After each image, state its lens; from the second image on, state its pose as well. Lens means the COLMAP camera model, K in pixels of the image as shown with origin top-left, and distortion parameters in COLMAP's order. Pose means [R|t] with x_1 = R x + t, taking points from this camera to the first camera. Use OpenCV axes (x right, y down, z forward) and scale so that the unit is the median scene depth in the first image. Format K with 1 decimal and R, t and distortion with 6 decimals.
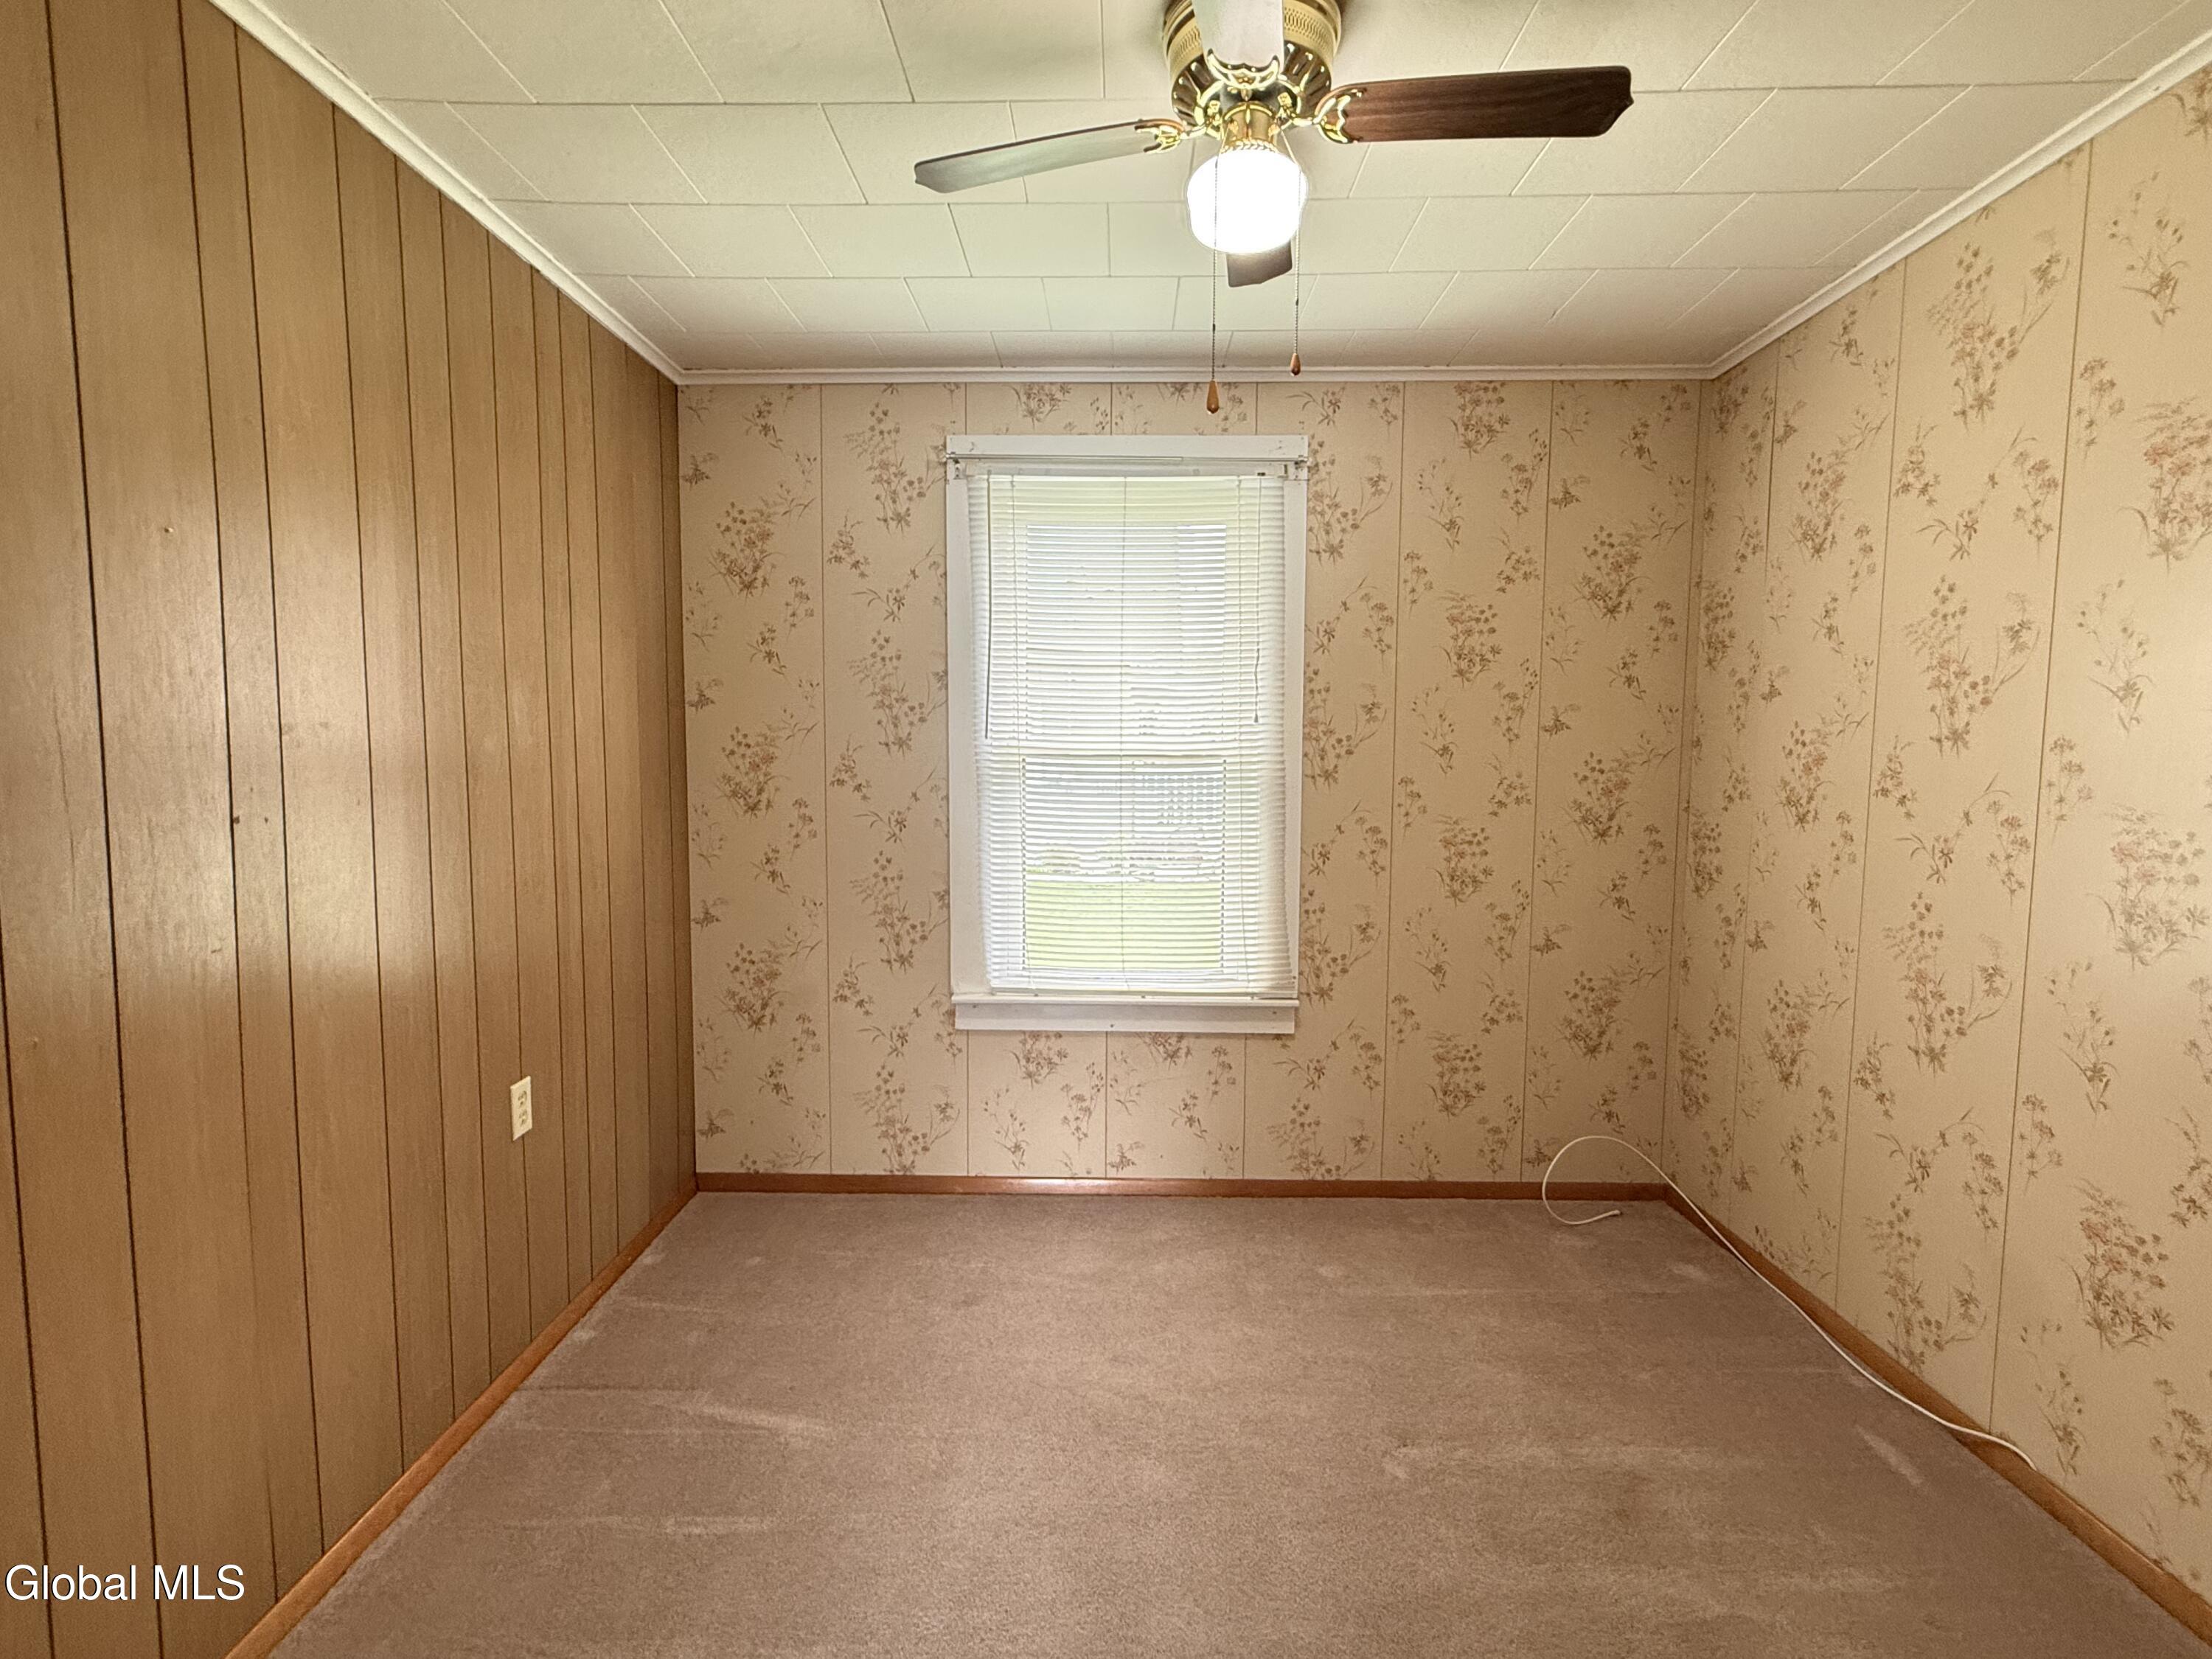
lens RADIAL K [[1016.9, 0, 1107.2], [0, 1016.9, 826.1], [0, 0, 1]] dist [0.002163, -0.001006]
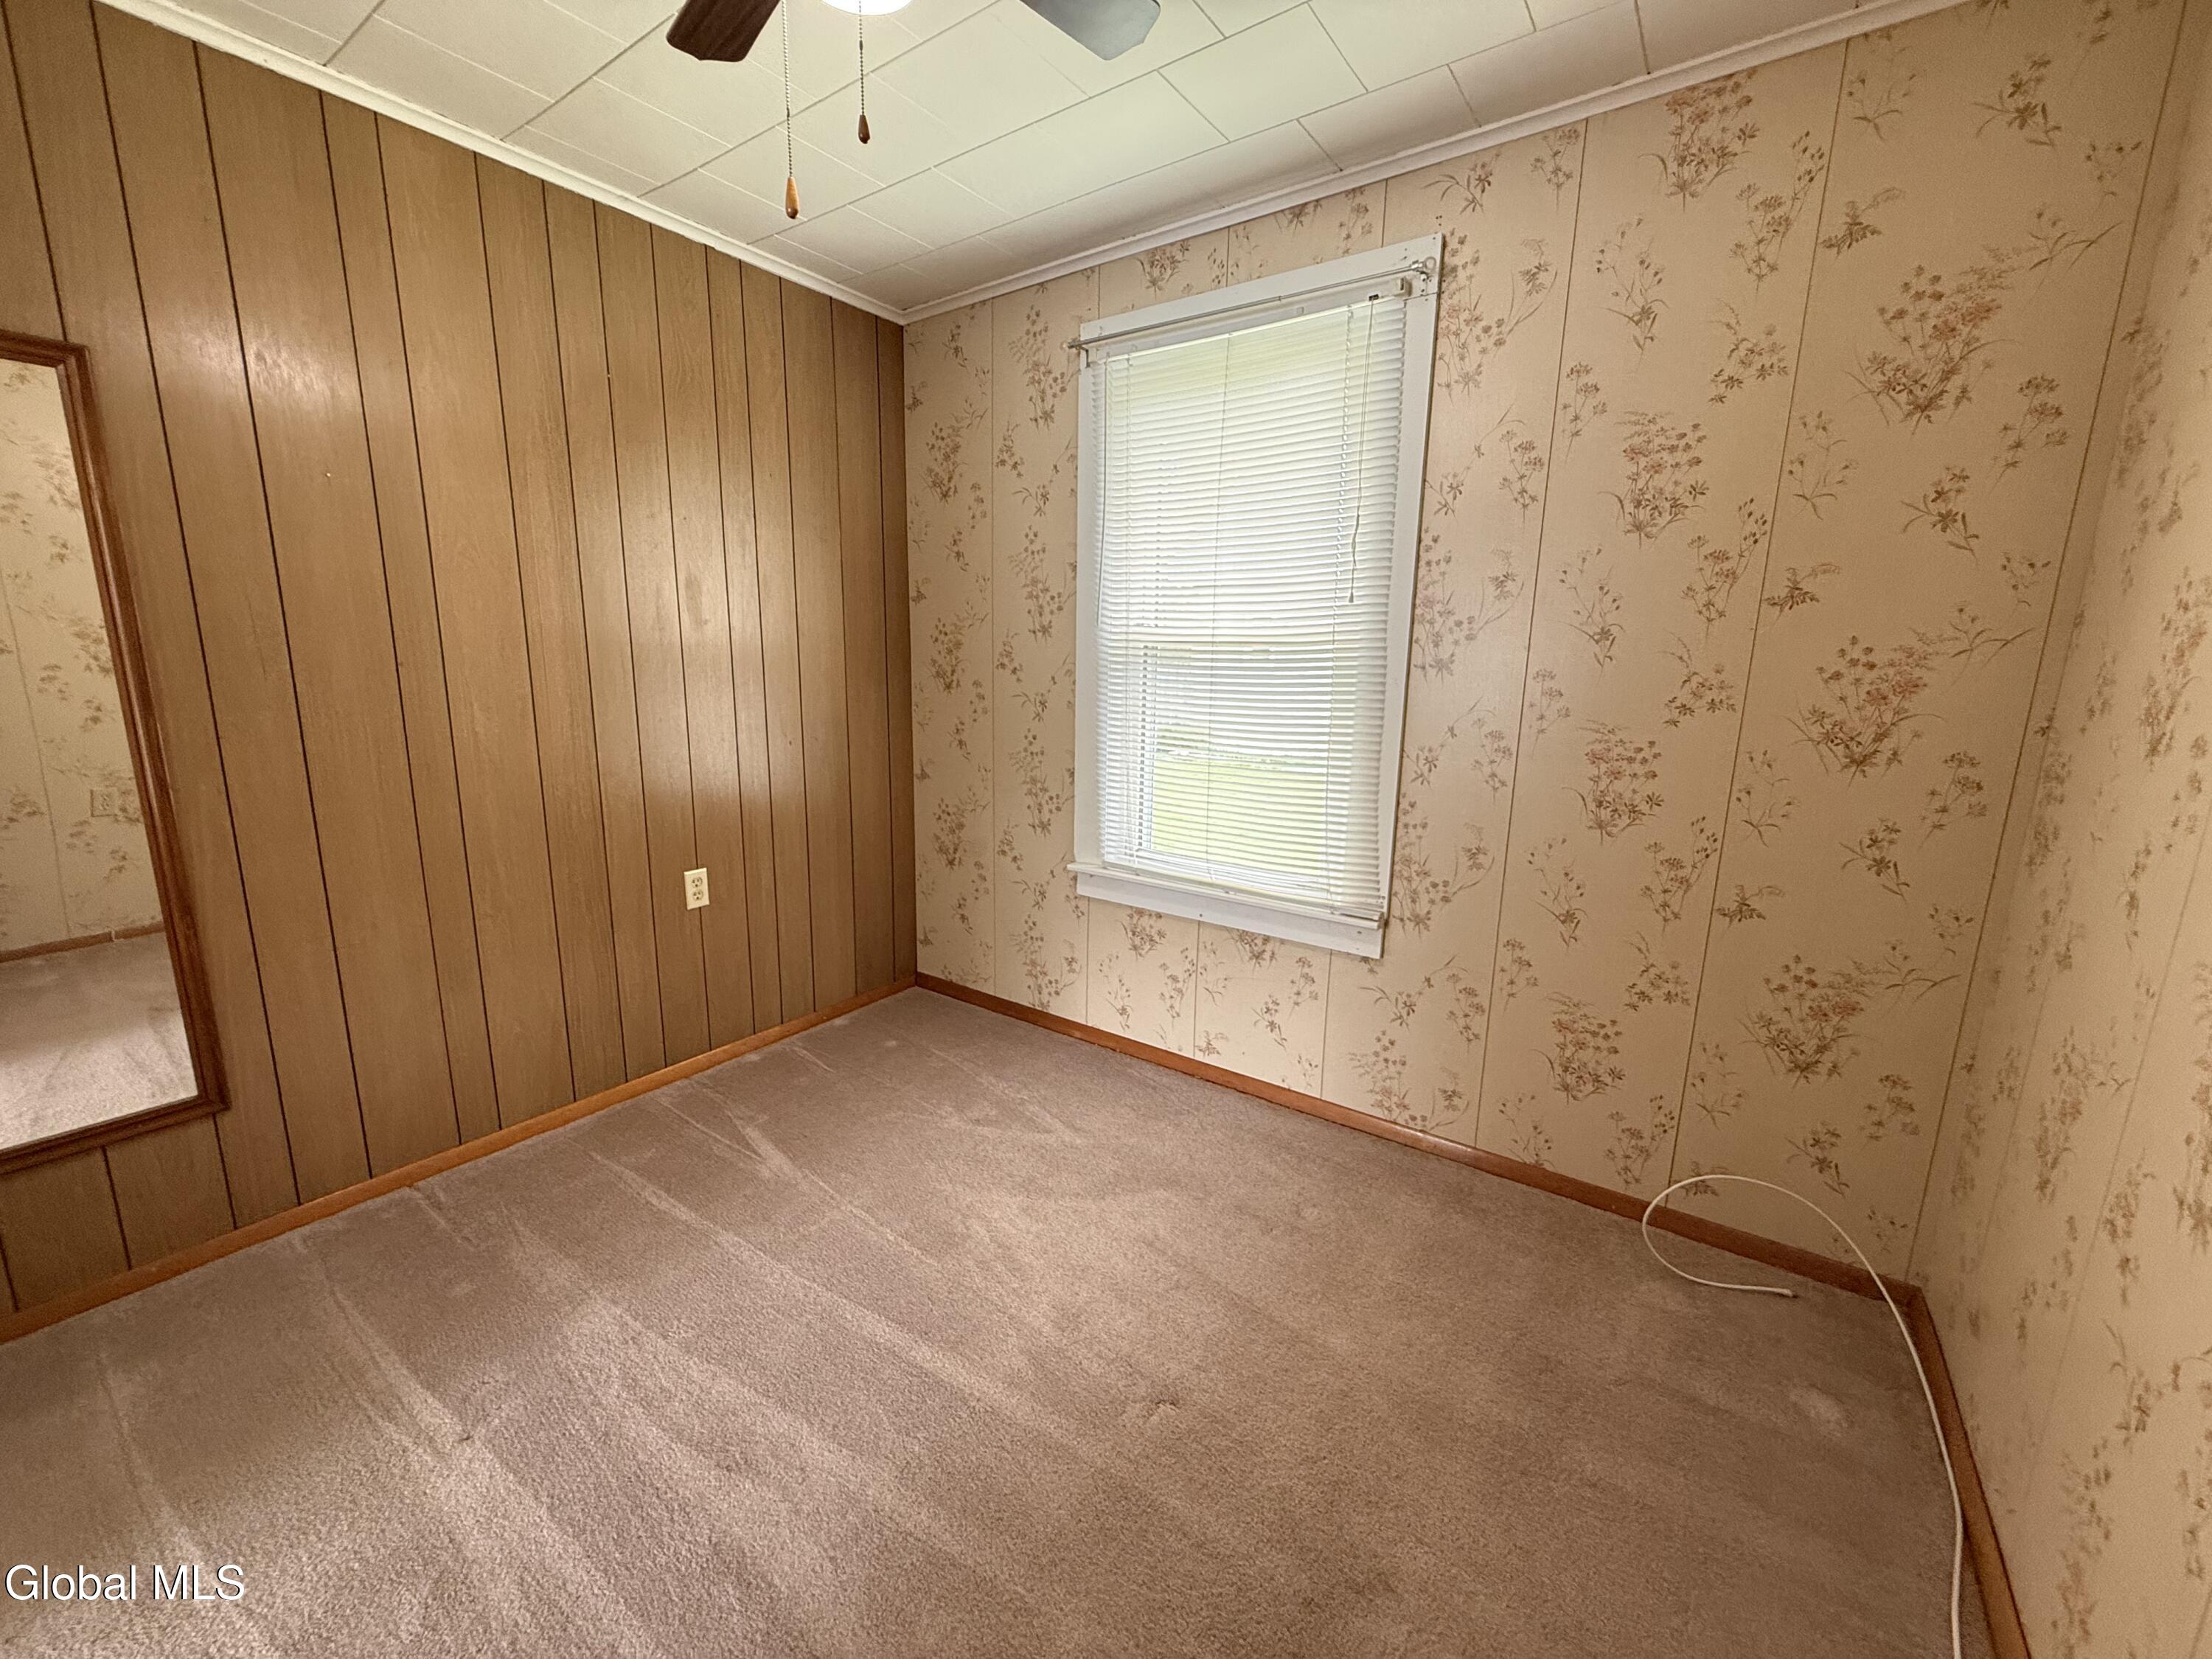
lens RADIAL K [[882.5, 0, 1105.1], [0, 882.5, 828.0], [0, 0, 1]] dist [0.001299, -0.000579]
pose [[0.819183, 0.117647, -0.561336, 0.413194], [-0.055299, 0.990377, 0.126867, 0.005190], [0.570860, -0.072886, 0.817806, 0.241571]]
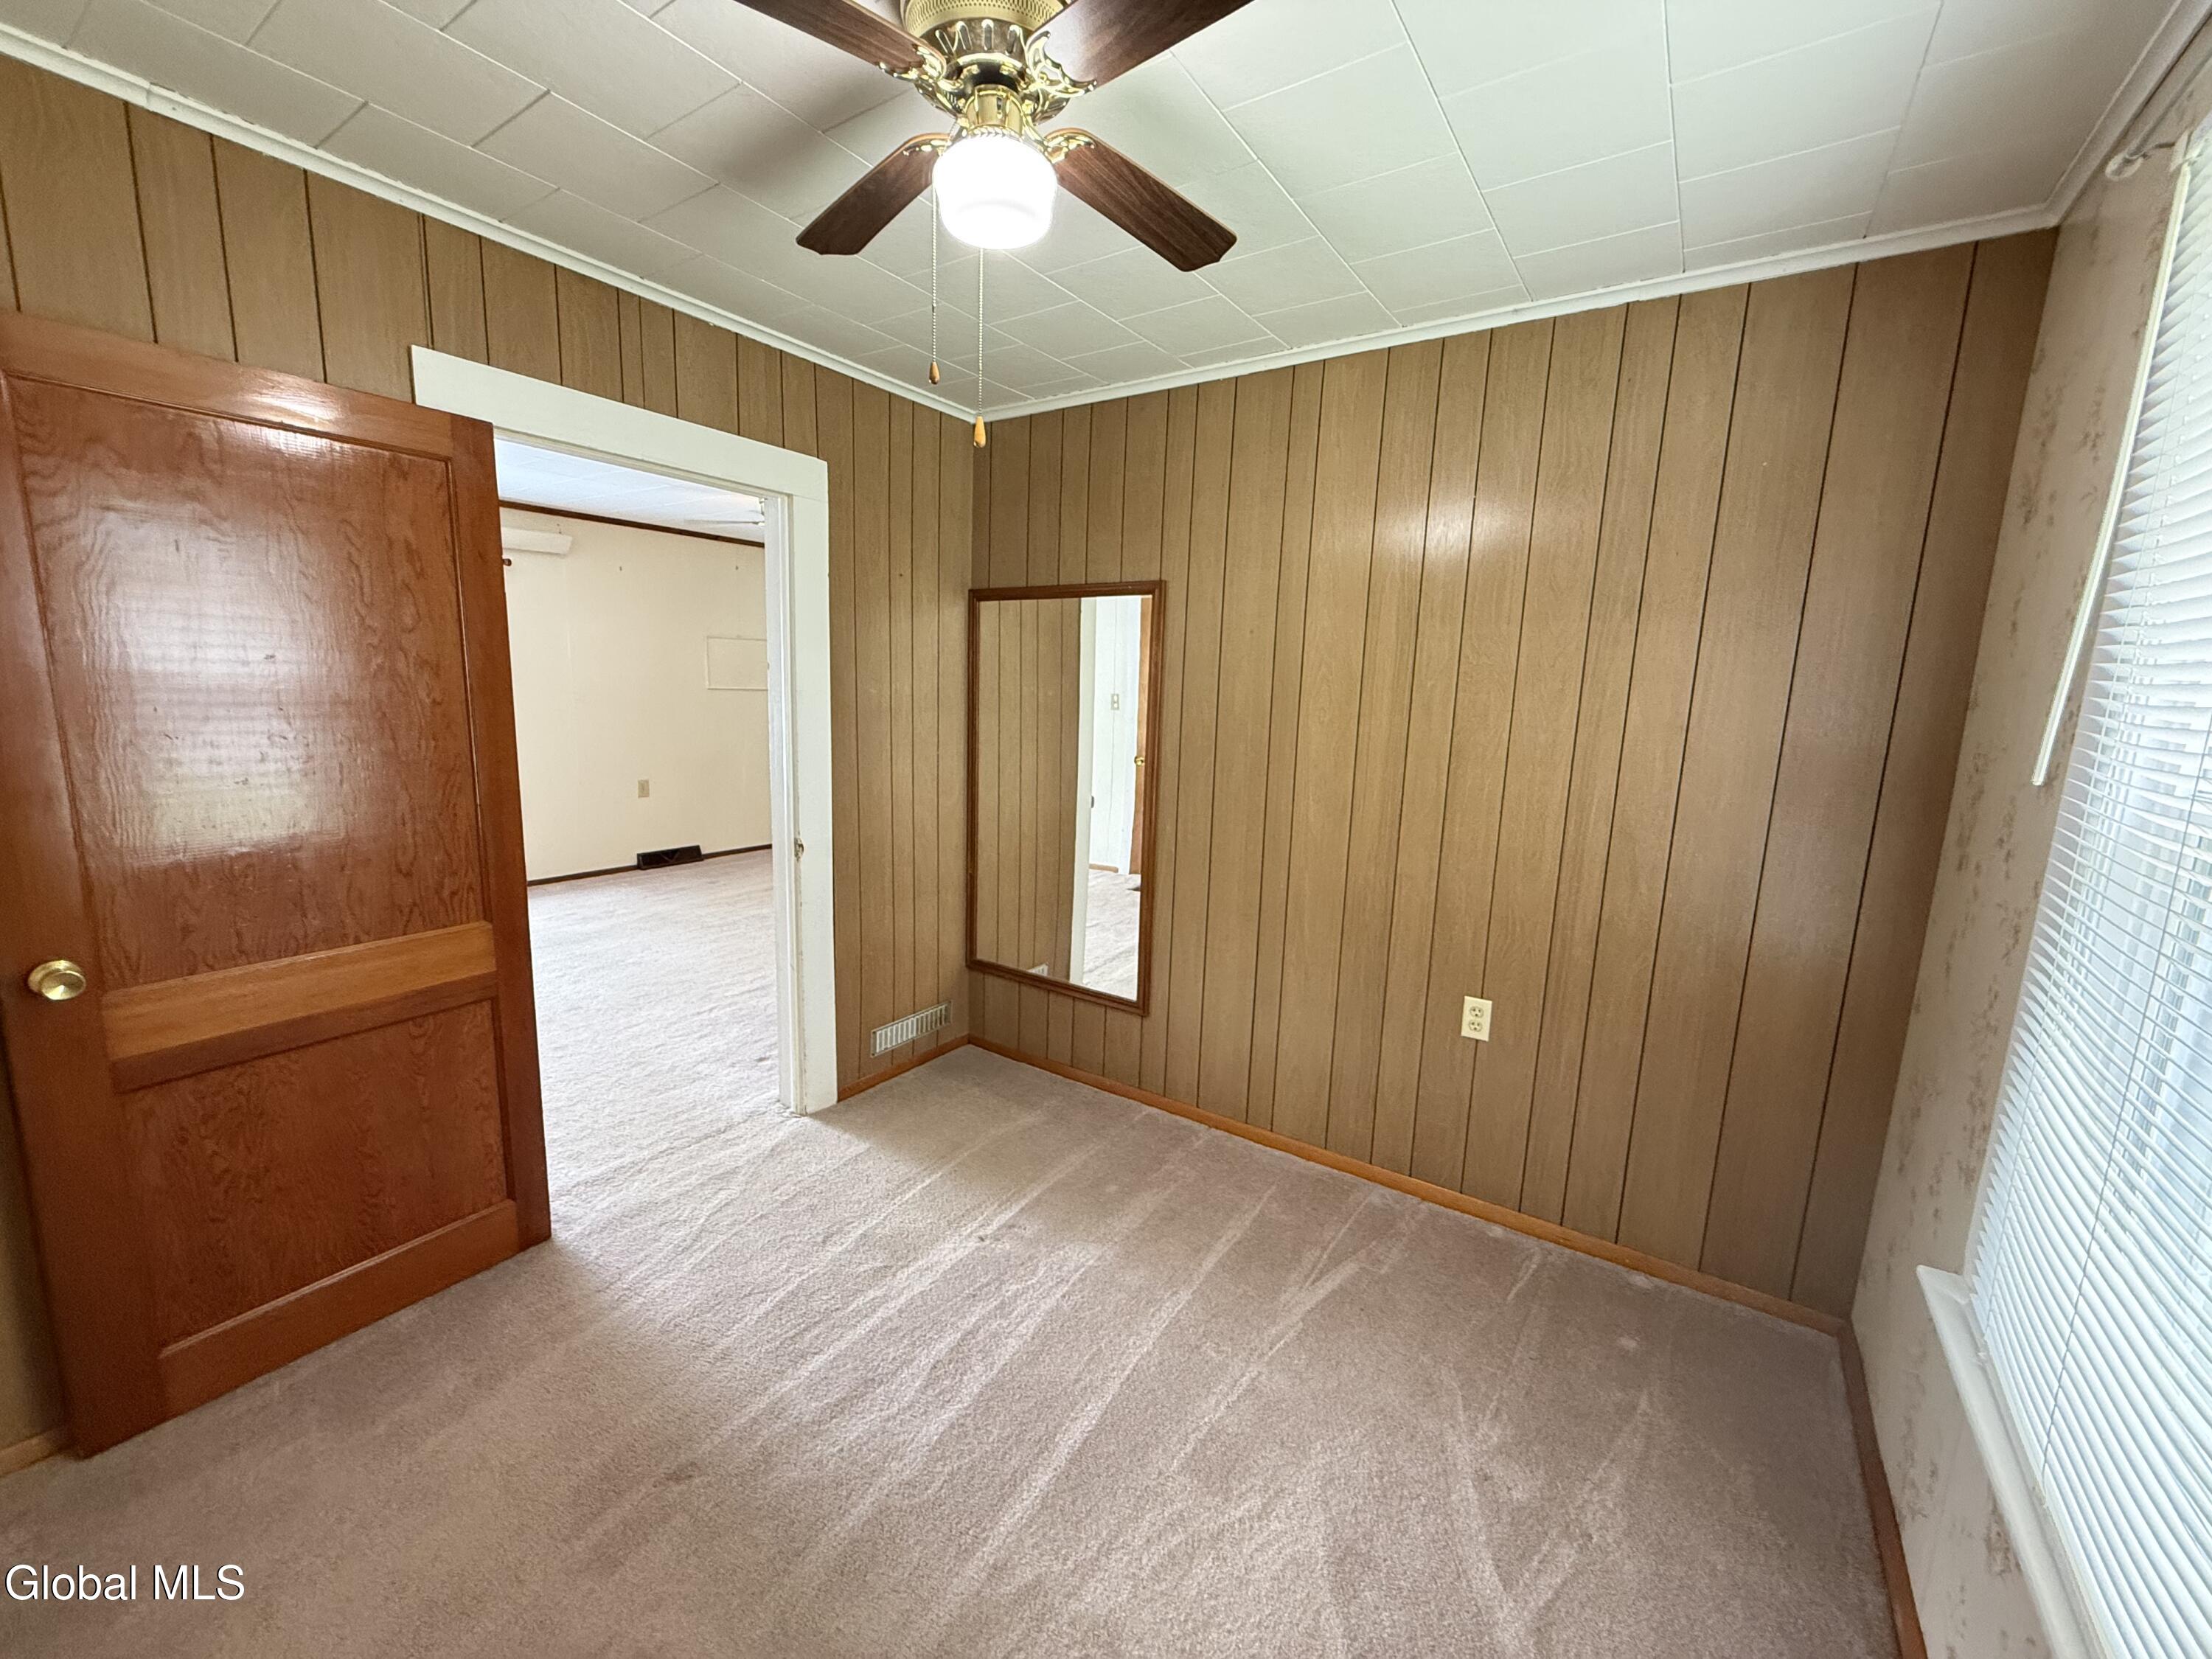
lens RADIAL K [[882.5, 0, 1093.2], [0, 882.5, 825.8], [0, 0, 1]] dist [0.001299, -0.000579]
pose [[-0.562836, 0.110465, -0.819154, 0.437107], [-0.095458, 0.975712, 0.197167, -0.102202], [0.821038, 0.189167, -0.538621, 0.849821]]
